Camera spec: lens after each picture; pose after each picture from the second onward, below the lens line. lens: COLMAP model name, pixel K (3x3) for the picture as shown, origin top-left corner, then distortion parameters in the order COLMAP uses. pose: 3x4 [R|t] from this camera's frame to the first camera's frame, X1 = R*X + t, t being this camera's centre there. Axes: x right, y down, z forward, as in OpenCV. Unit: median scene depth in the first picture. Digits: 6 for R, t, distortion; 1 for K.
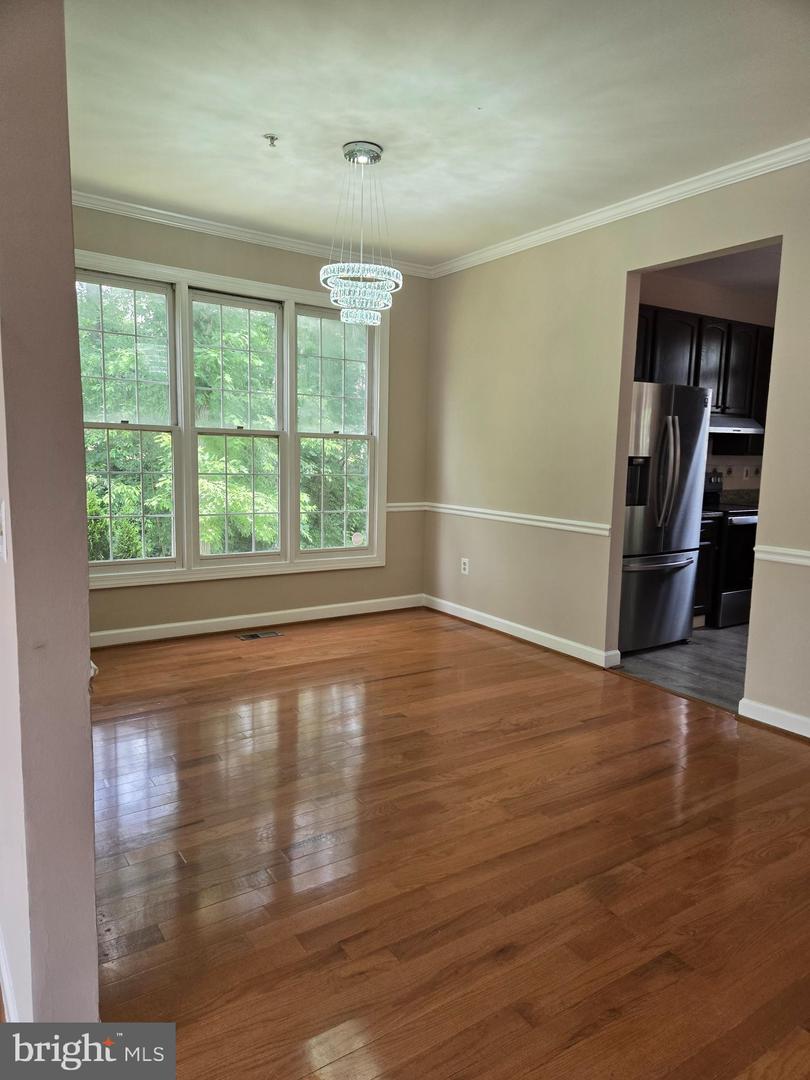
lens RADIAL K [[719.4, 0, 407.2], [0, 719.4, 544.8], [0, 0, 1]] dist [0.069406, -0.056998]
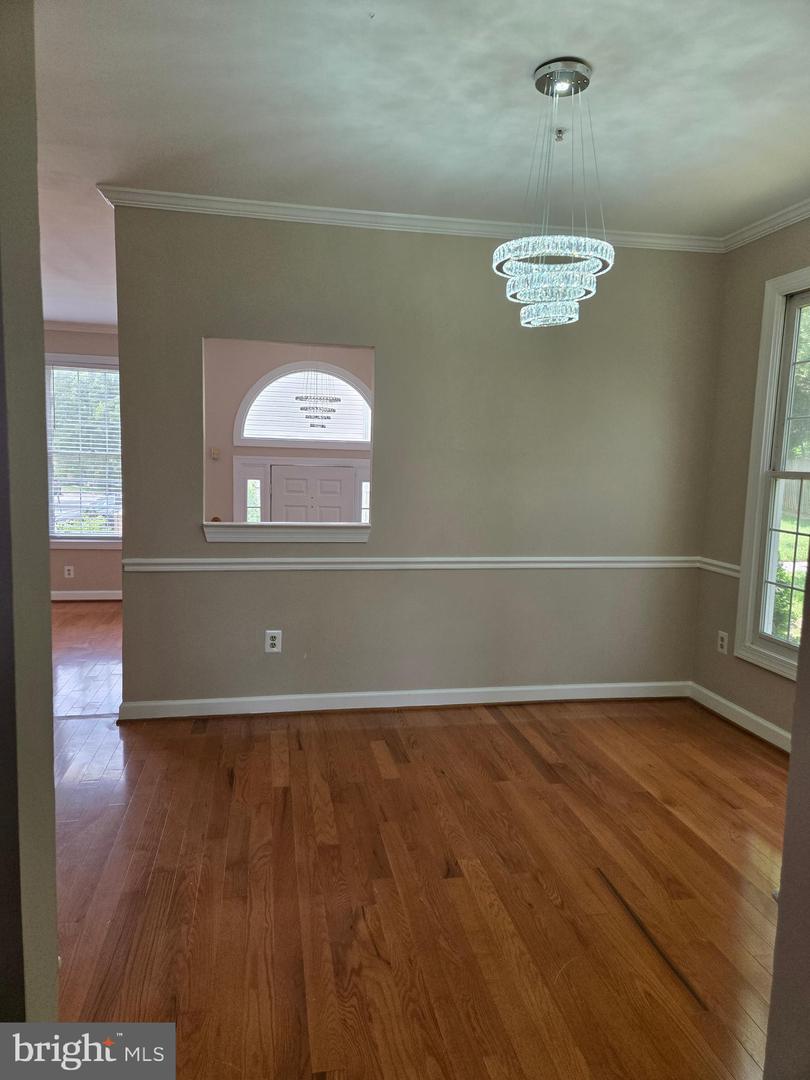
lens RADIAL K [[719.4, 0, 400.5], [0, 719.4, 536.8], [0, 0, 1]] dist [0.069406, -0.056998]
pose [[-0.401578, 0.061028, -0.913789, 0.646052], [-0.152582, 0.979373, 0.132462, -0.173010], [0.903025, 0.192622, -0.383983, 1.178909]]
